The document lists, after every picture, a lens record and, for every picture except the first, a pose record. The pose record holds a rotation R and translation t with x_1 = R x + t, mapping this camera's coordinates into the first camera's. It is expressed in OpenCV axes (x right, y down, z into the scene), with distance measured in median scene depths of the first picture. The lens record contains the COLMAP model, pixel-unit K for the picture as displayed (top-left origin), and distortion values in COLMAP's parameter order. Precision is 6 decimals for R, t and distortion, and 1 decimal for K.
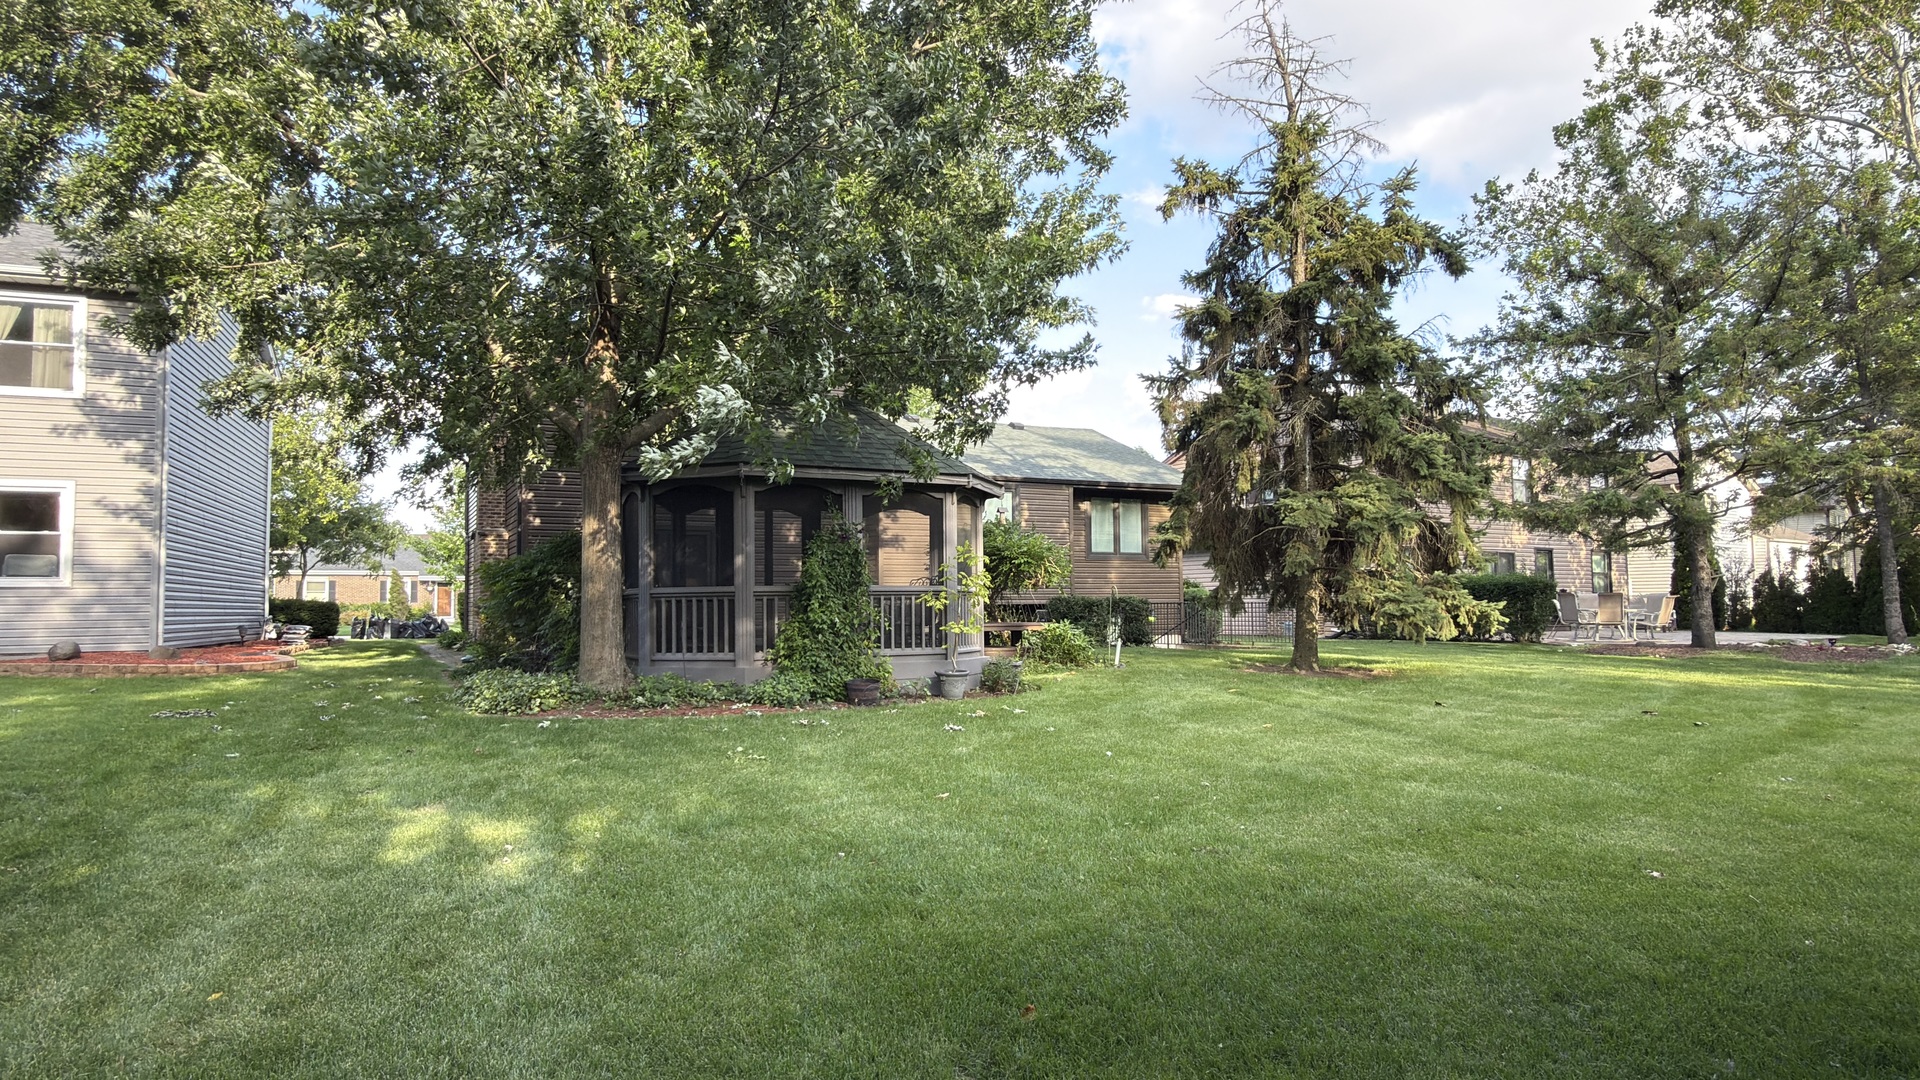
lens RADIAL K [[1110.8, 0, 954.2], [0, 1110.8, 538.9], [0, 0, 1]] dist [0.005369, 0.000935]
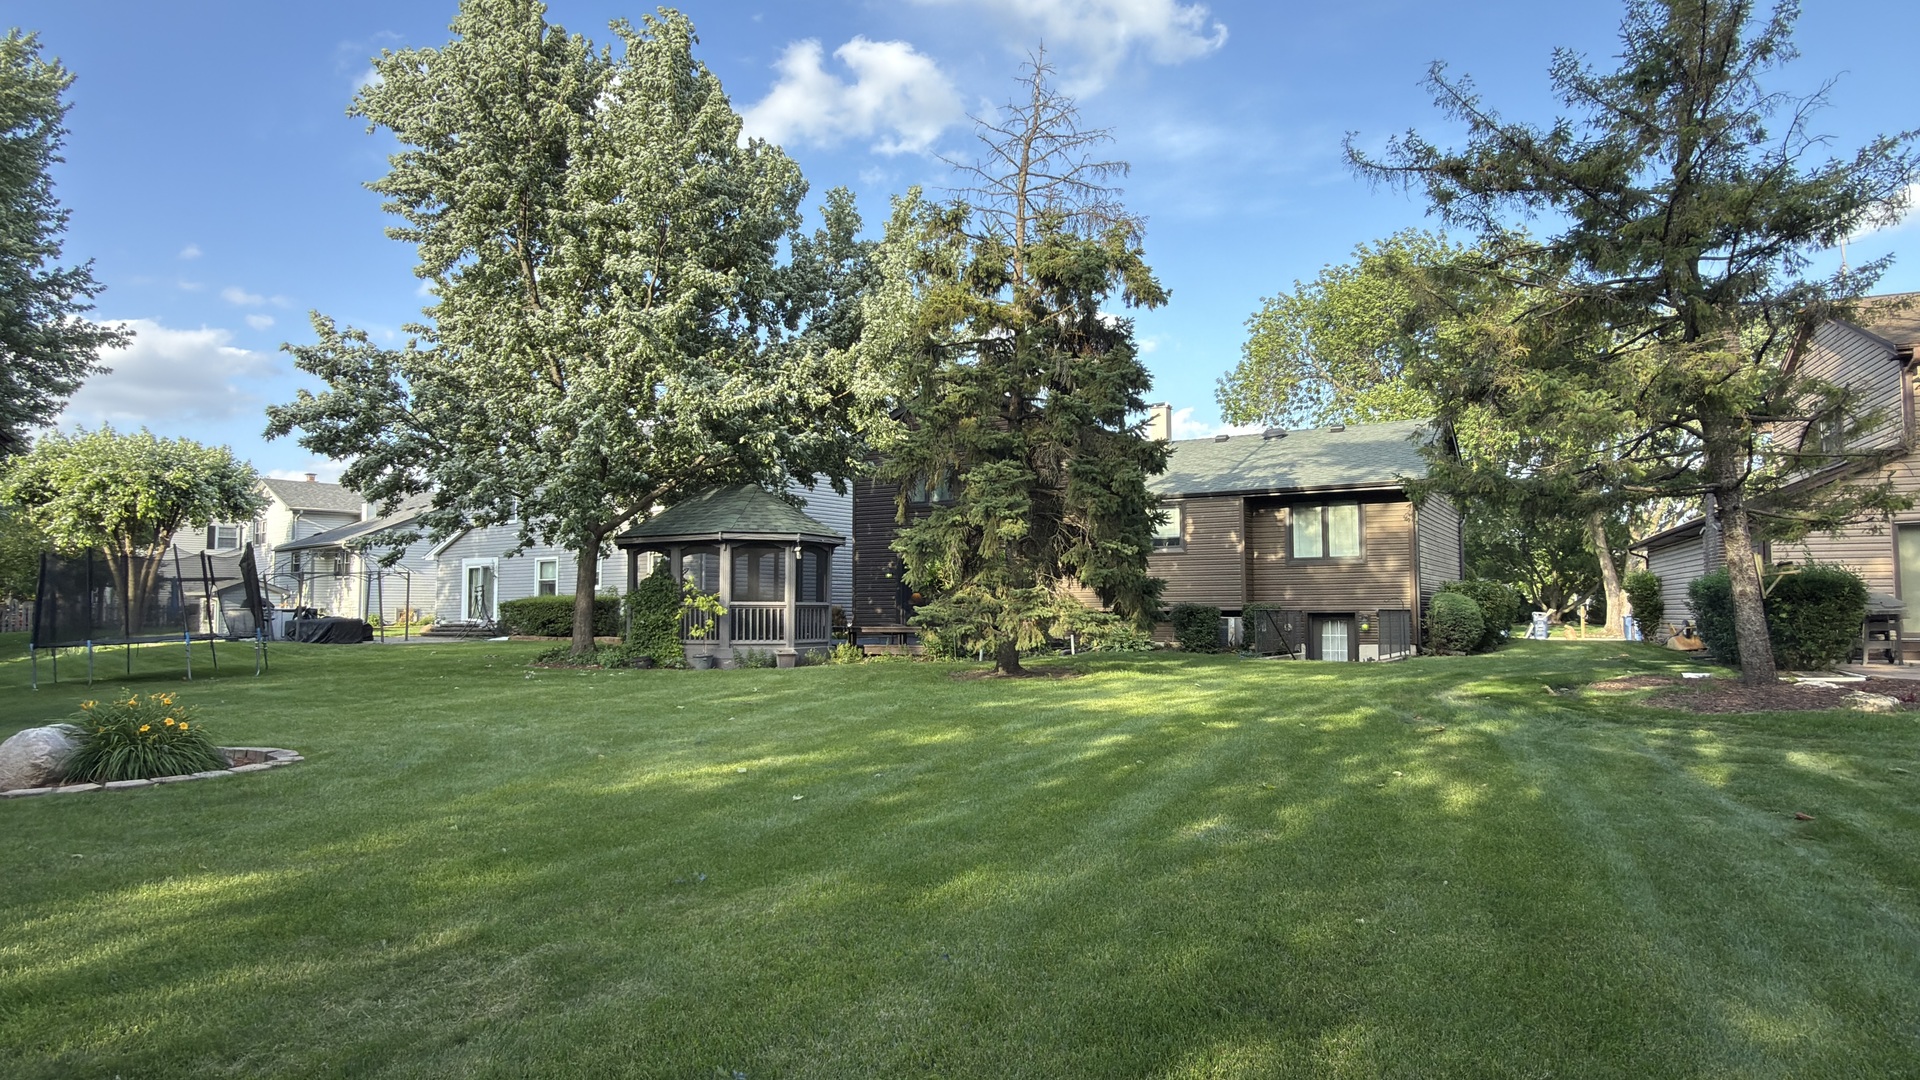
lens RADIAL K [[1110.8, 0, 954.2], [0, 1110.8, 538.9], [0, 0, 1]] dist [0.005369, 0.000935]
pose [[0.541183, -0.047556, -0.839559, 1.026391], [0.048573, 0.998500, -0.025249, 0.006425], [0.839501, -0.027115, 0.542681, 0.279041]]
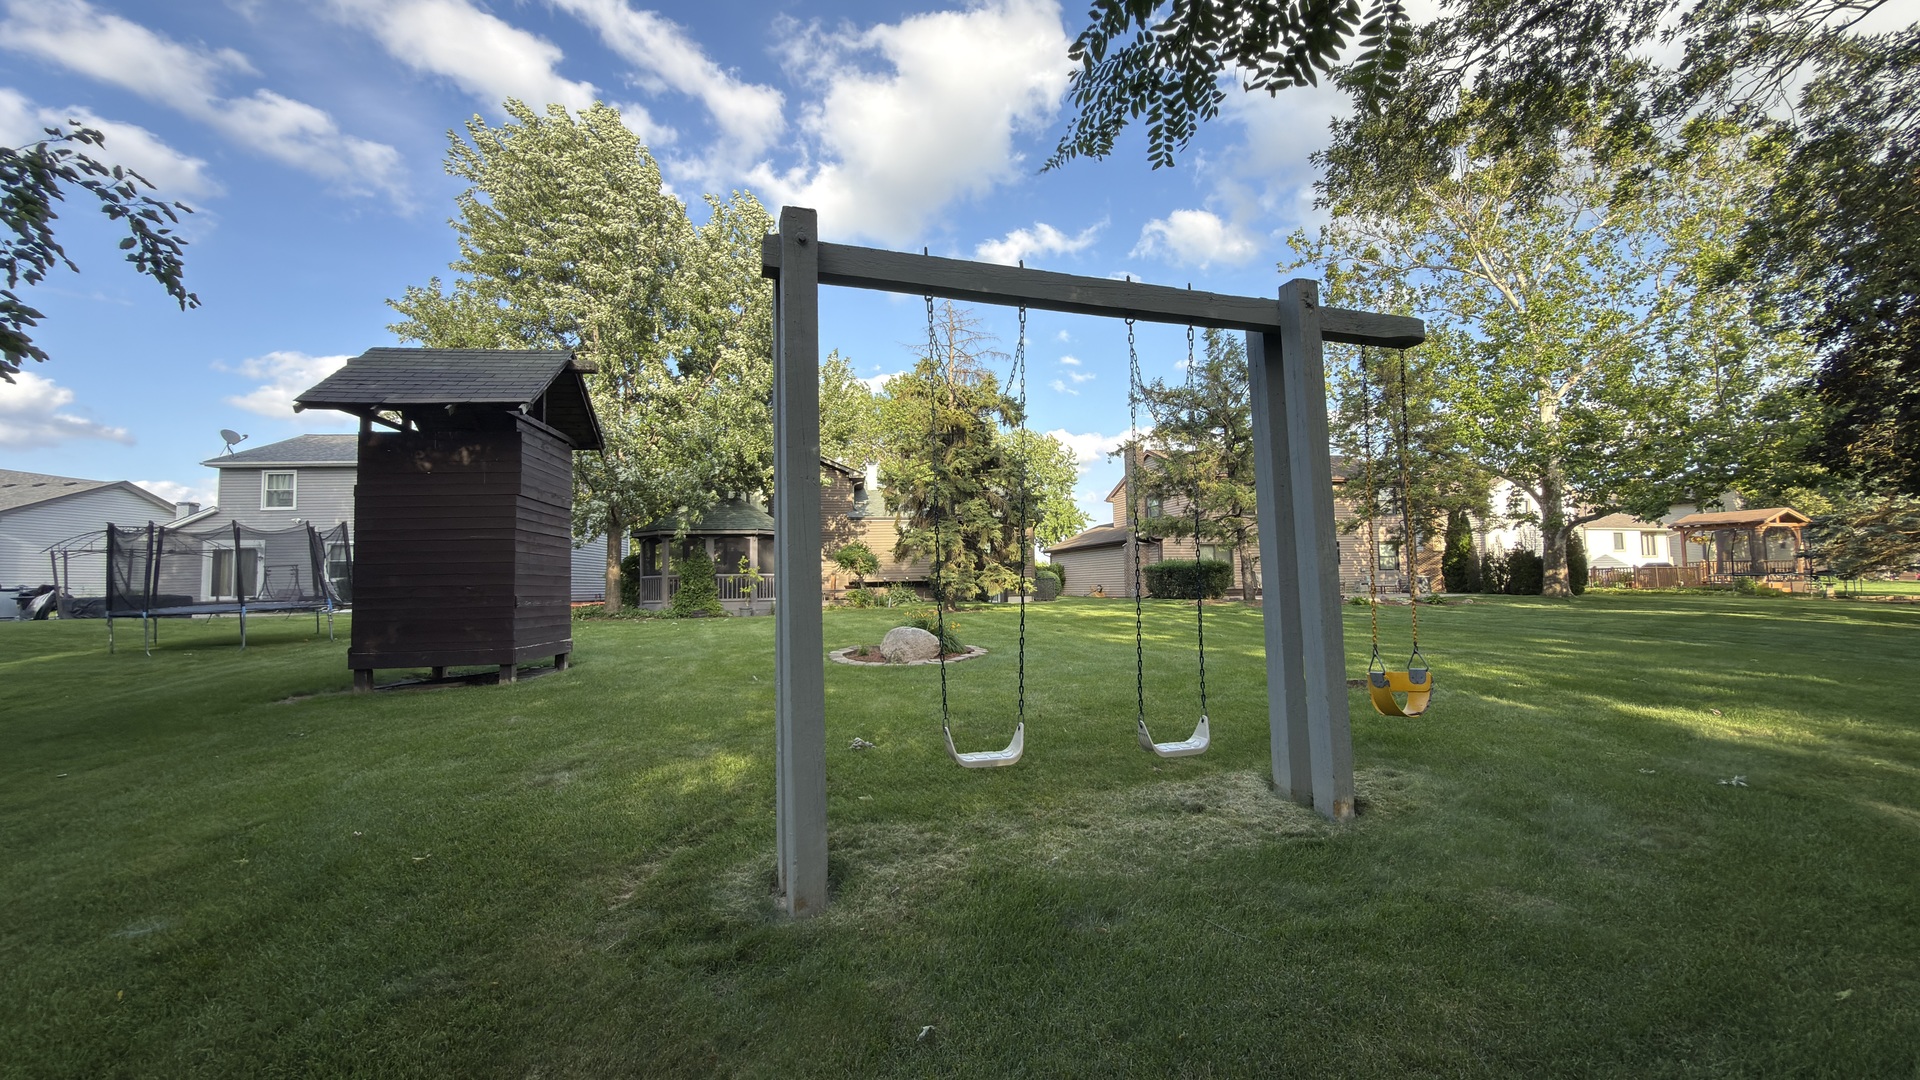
lens RADIAL K [[774.2, 0, 960.0], [0, 774.2, 540.0], [0, 0, 1]] dist [0.000538, 0.000104]
pose [[0.952102, -0.026469, -0.304633, 0.654500], [0.026899, 0.999634, -0.002786, -0.010172], [0.304595, -0.005542, 0.952466, -0.354649]]
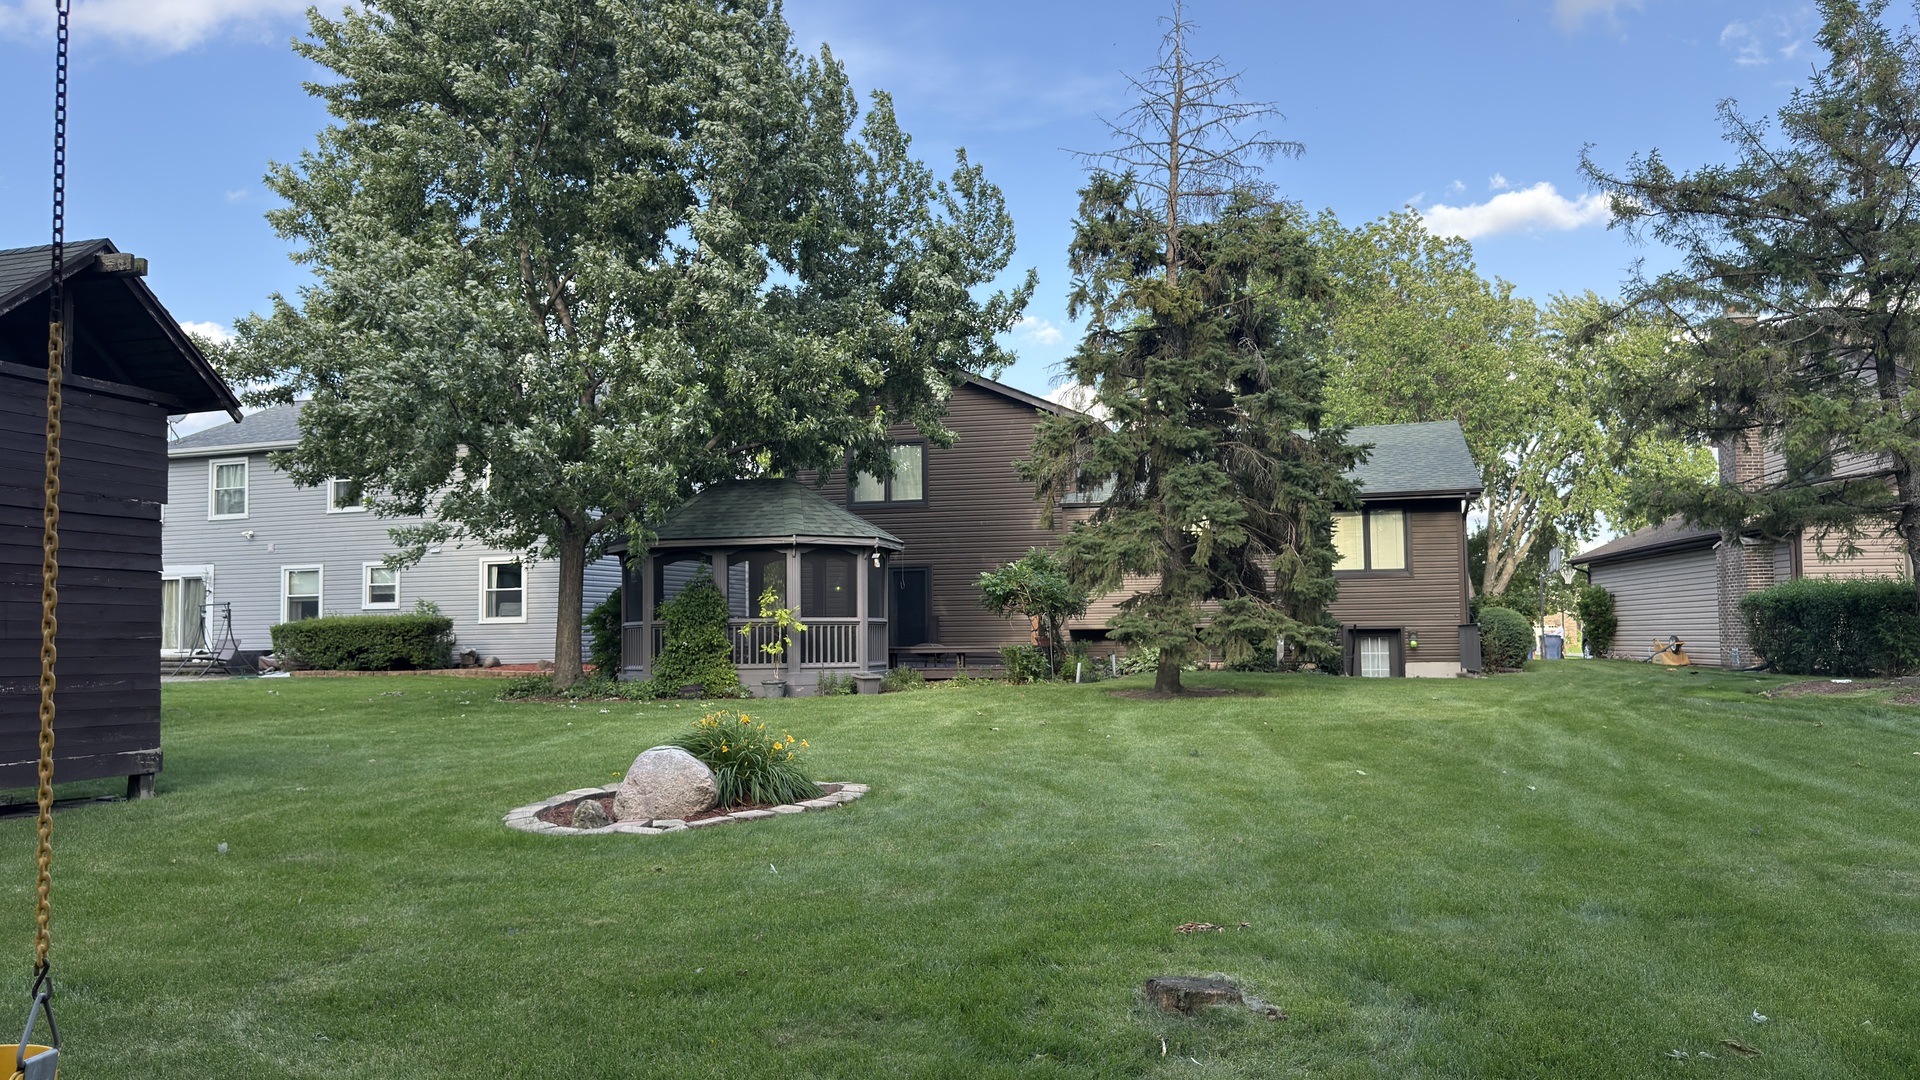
lens RADIAL K [[1428.7, 0, 955.5], [0, 1428.7, 561.6], [0, 0, 1]] dist [0.135225, -0.222210]
pose [[0.751238, -0.034574, -0.659126, 0.869558], [0.044093, 0.999025, -0.002148, -0.008481], [0.658557, -0.027449, 0.752030, -0.119697]]
